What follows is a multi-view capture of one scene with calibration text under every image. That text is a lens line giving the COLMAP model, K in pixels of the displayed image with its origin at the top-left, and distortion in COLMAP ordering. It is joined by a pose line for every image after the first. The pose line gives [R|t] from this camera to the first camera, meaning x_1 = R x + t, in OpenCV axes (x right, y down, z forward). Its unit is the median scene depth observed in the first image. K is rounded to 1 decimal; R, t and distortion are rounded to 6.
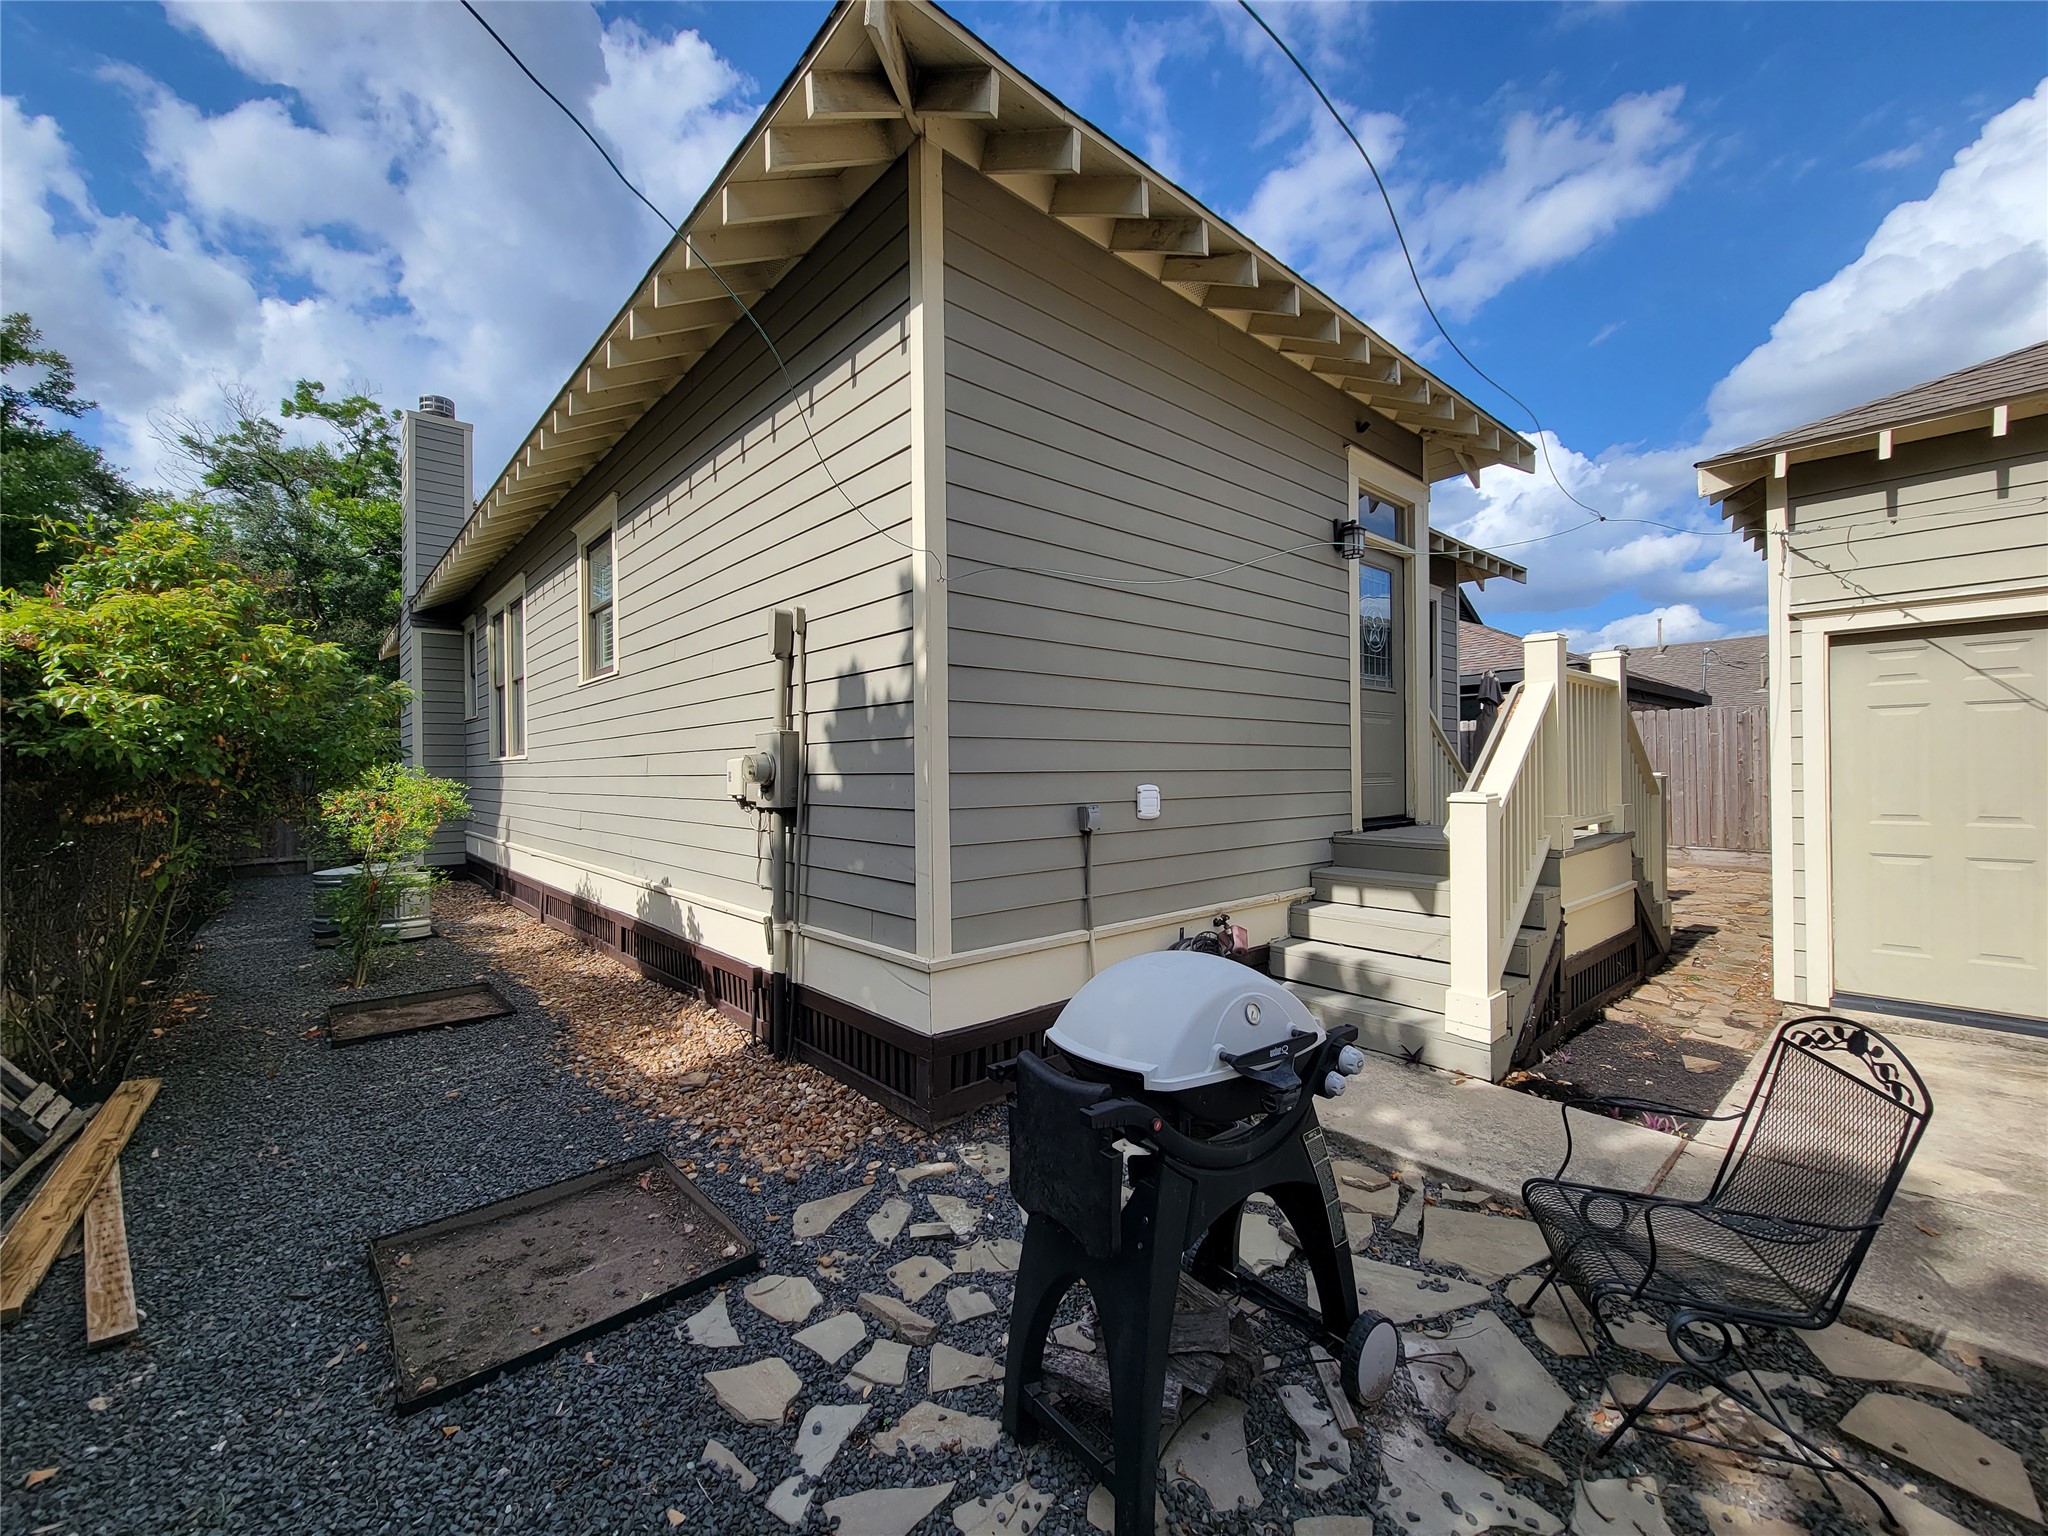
lens RADIAL K [[843.7, 0, 1010.0], [0, 843.7, 770.7], [0, 0, 1]] dist [-0.000332, -0.000121]
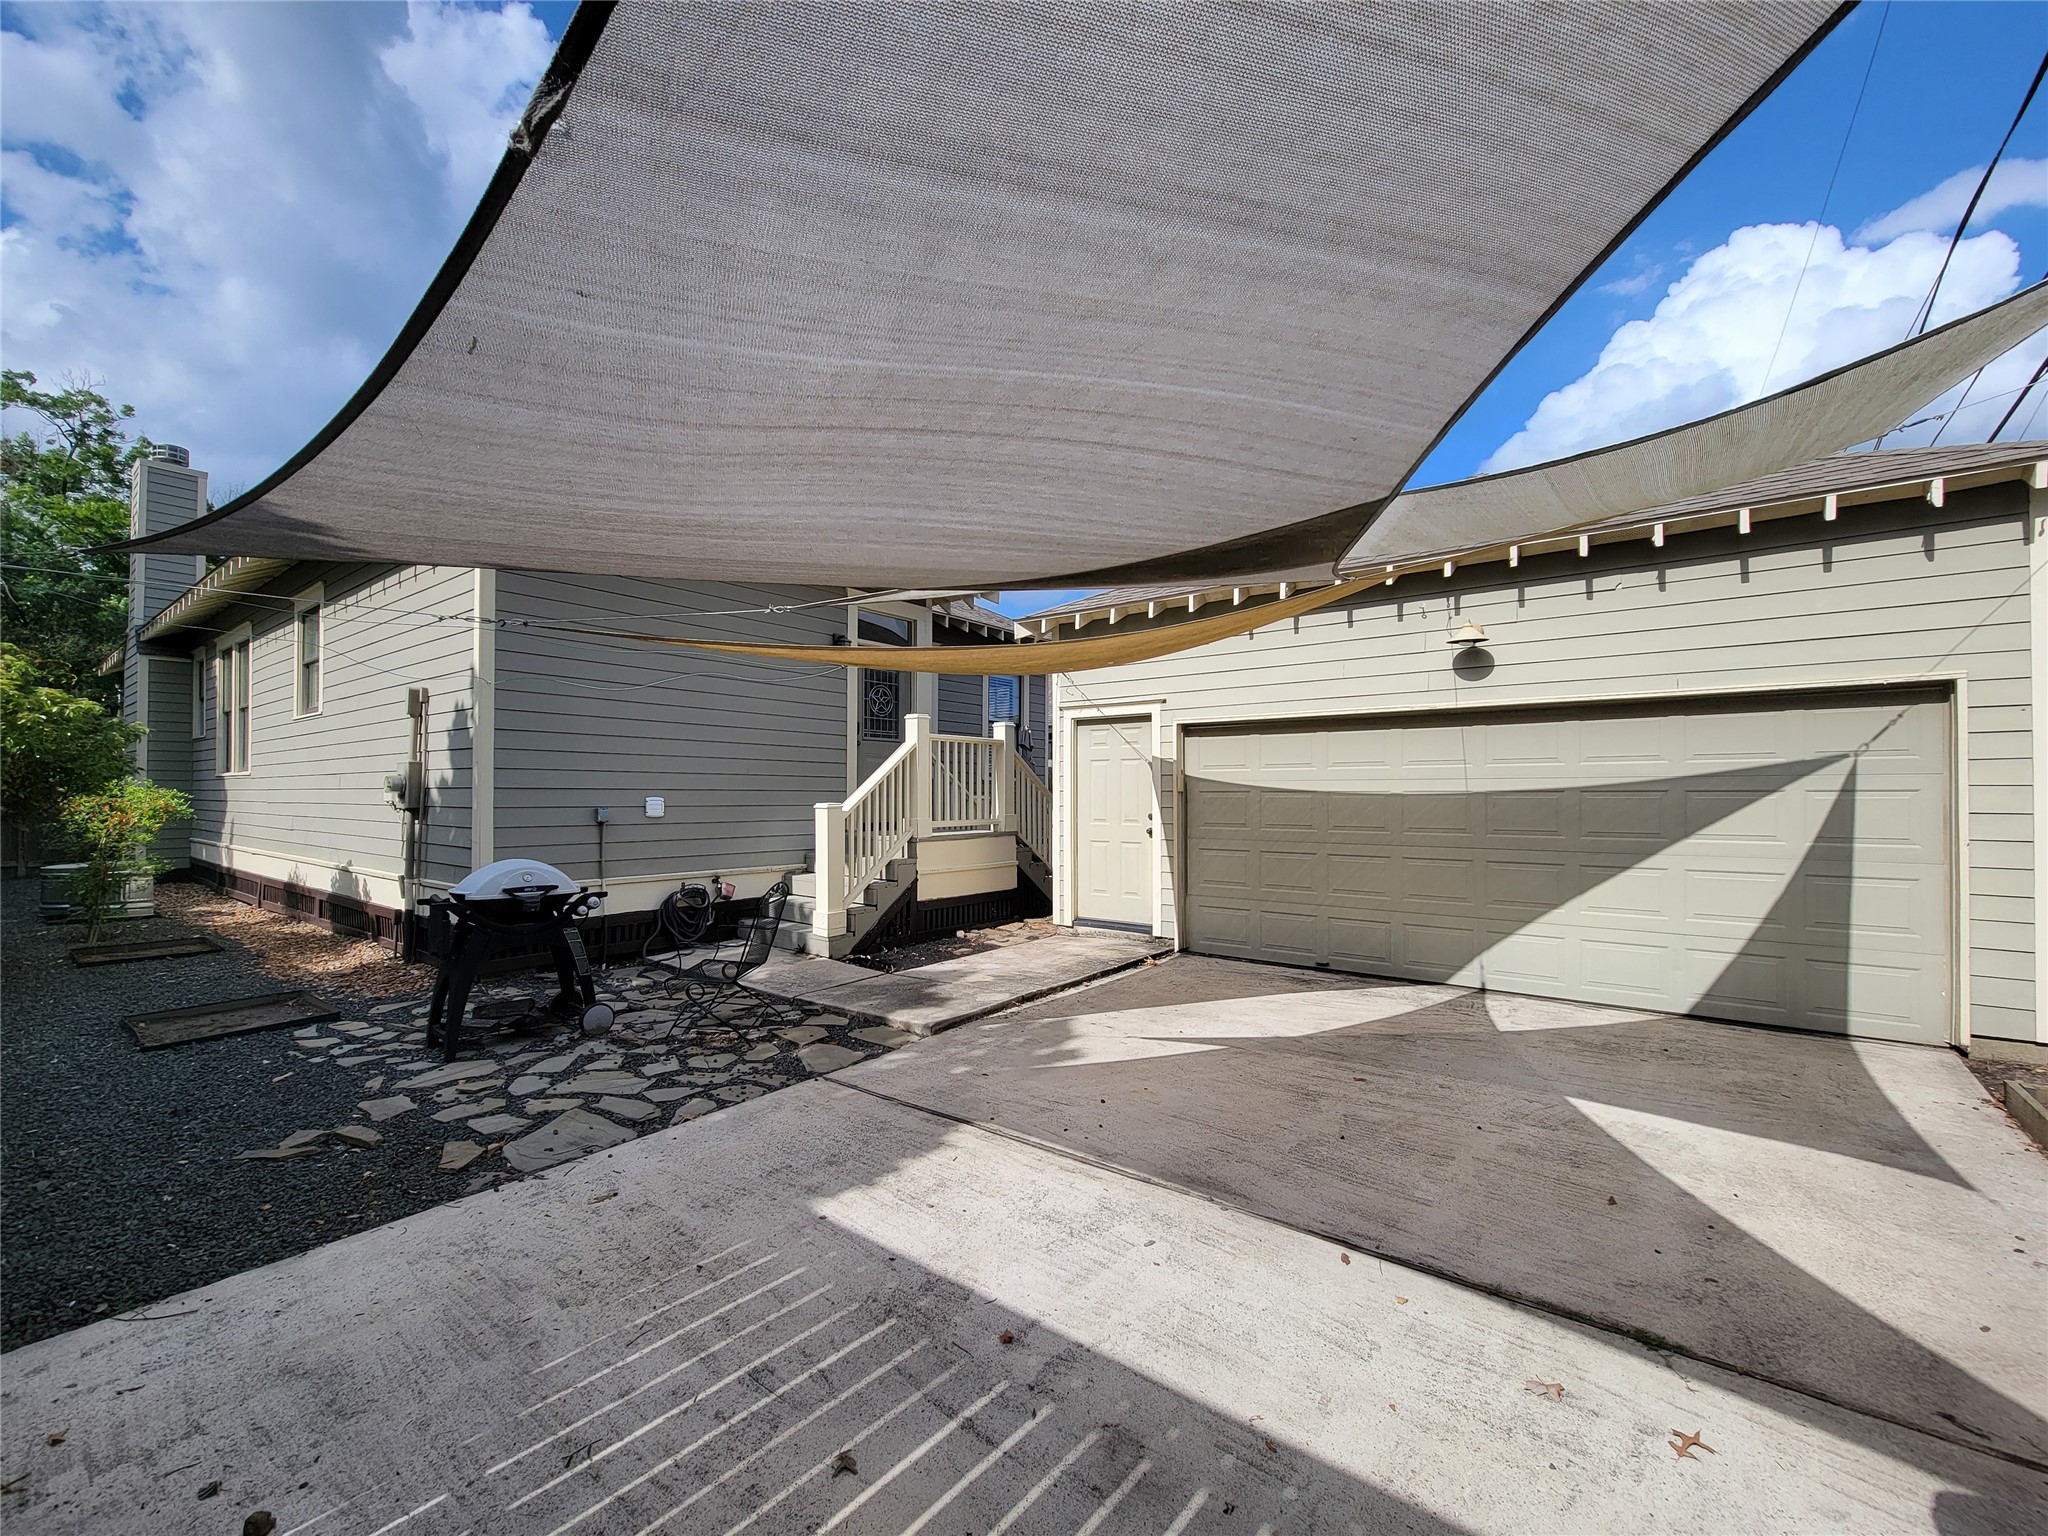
lens RADIAL K [[839.9, 0, 1025.5], [0, 839.9, 785.8], [0, 0, 1]] dist [0.000266, -0.004596]
pose [[0.978522, 0.015230, 0.205579, 0.384053], [-0.012778, 0.999831, -0.013250, 0.004790], [-0.205746, 0.010338, 0.978551, -0.575696]]
